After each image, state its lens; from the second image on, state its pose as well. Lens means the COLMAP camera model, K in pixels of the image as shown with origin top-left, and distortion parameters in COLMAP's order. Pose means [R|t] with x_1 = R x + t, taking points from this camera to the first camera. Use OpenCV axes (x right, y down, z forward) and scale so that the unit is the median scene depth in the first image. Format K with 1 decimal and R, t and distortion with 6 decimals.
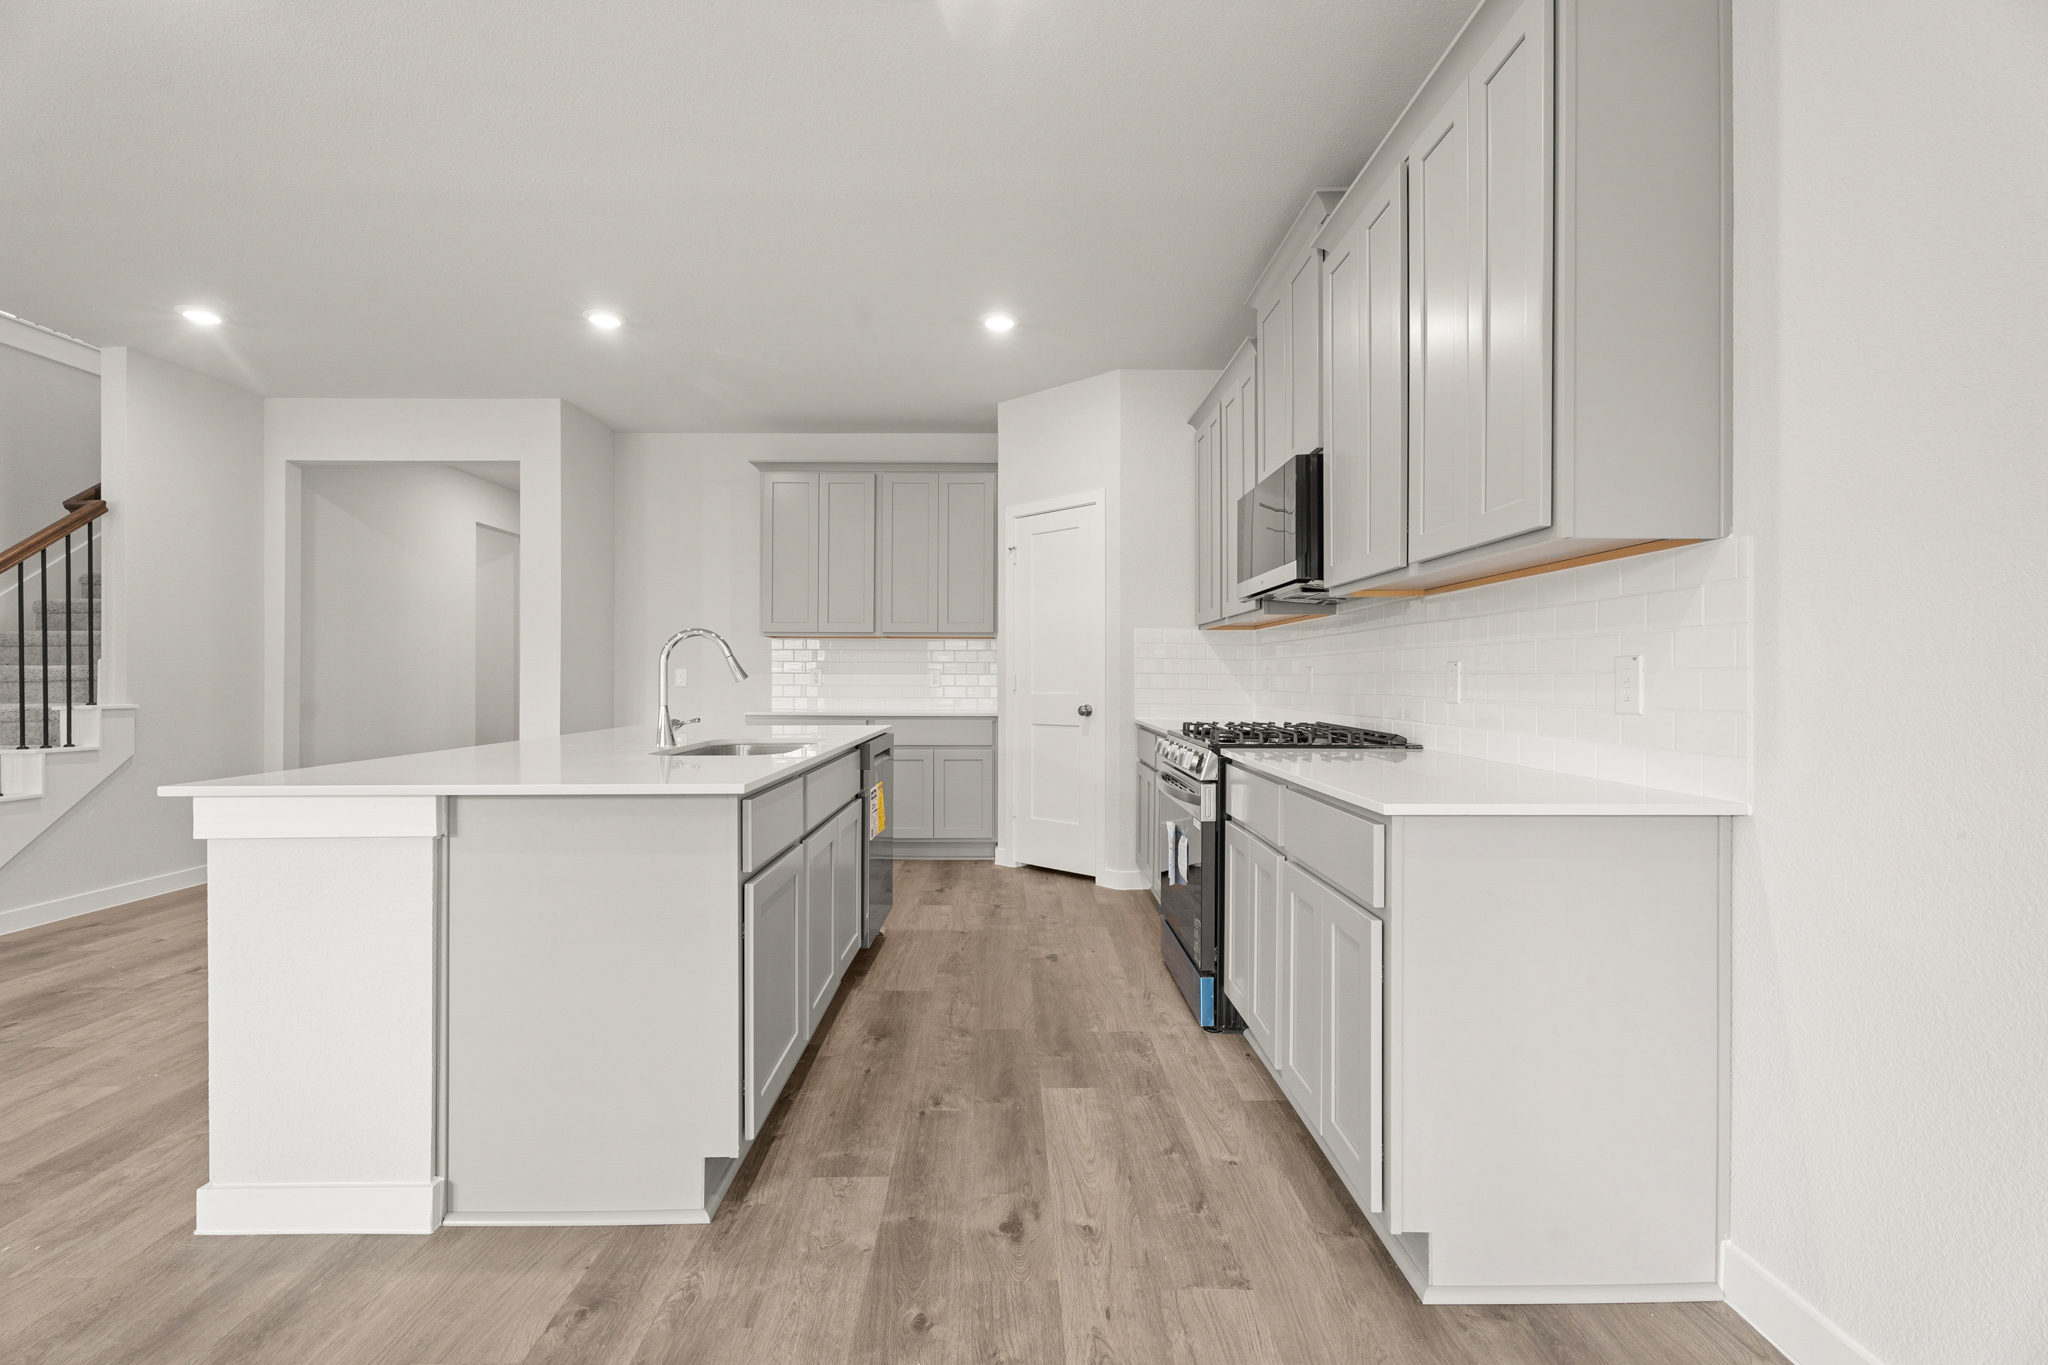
lens RADIAL K [[902.4, 0, 1024.0], [0, 902.4, 682.5], [0, 0, 1]] dist [-0.002921, -0.000328]
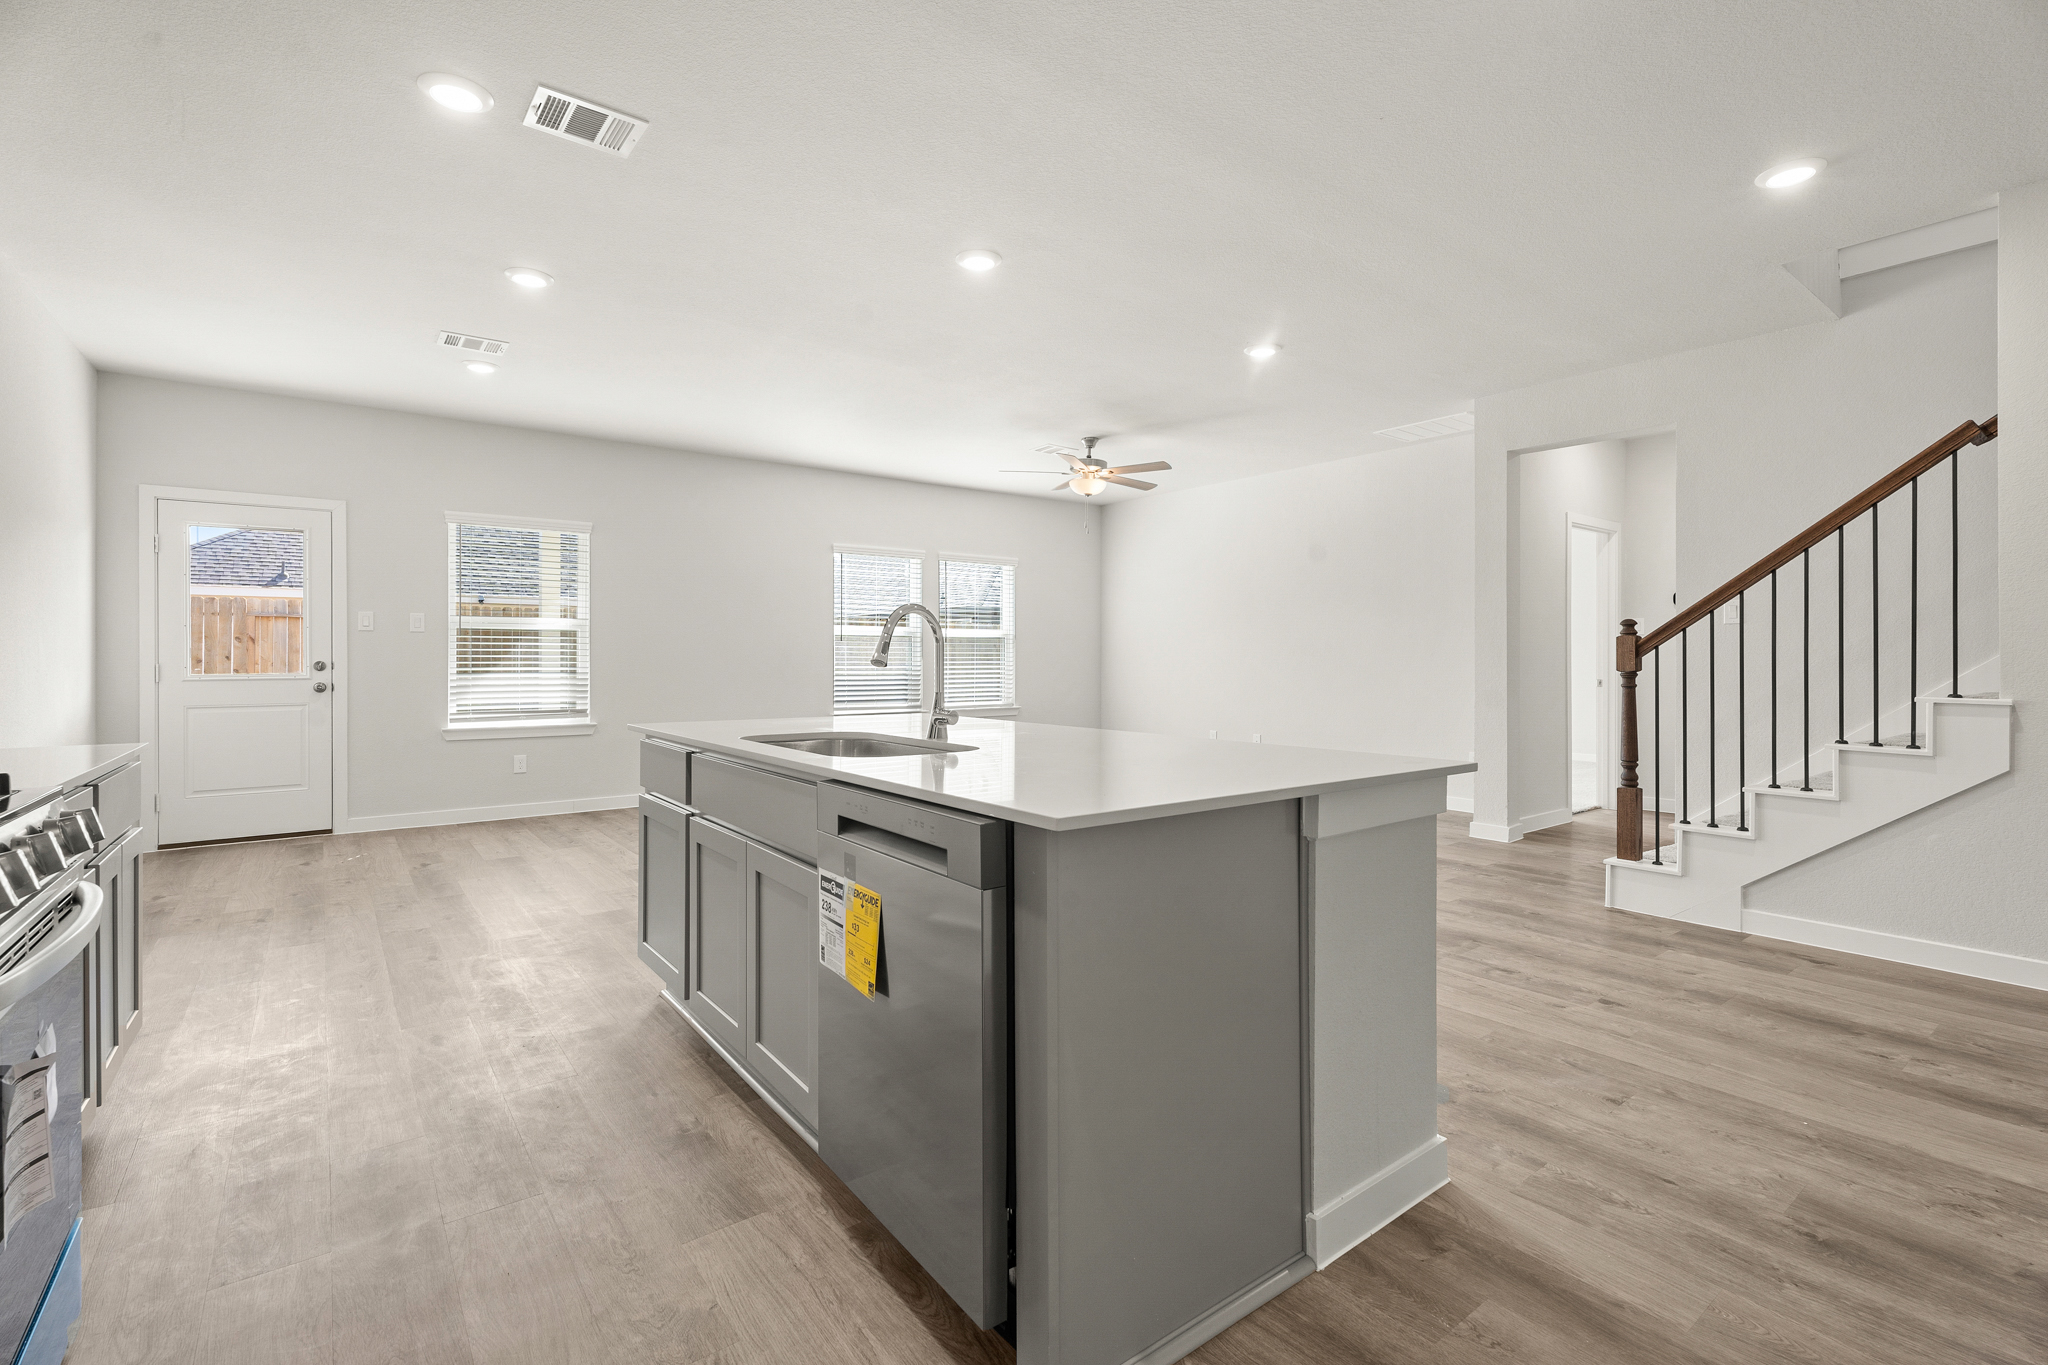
lens RADIAL K [[902.4, 0, 1024.0], [0, 902.4, 682.5], [0, 0, 1]] dist [-0.002921, -0.000328]
pose [[-0.801540, 0.020315, -0.597596, 0.047472], [0.000508, 0.999445, 0.033294, -0.010858], [0.597941, 0.026383, -0.801106, 1.467823]]
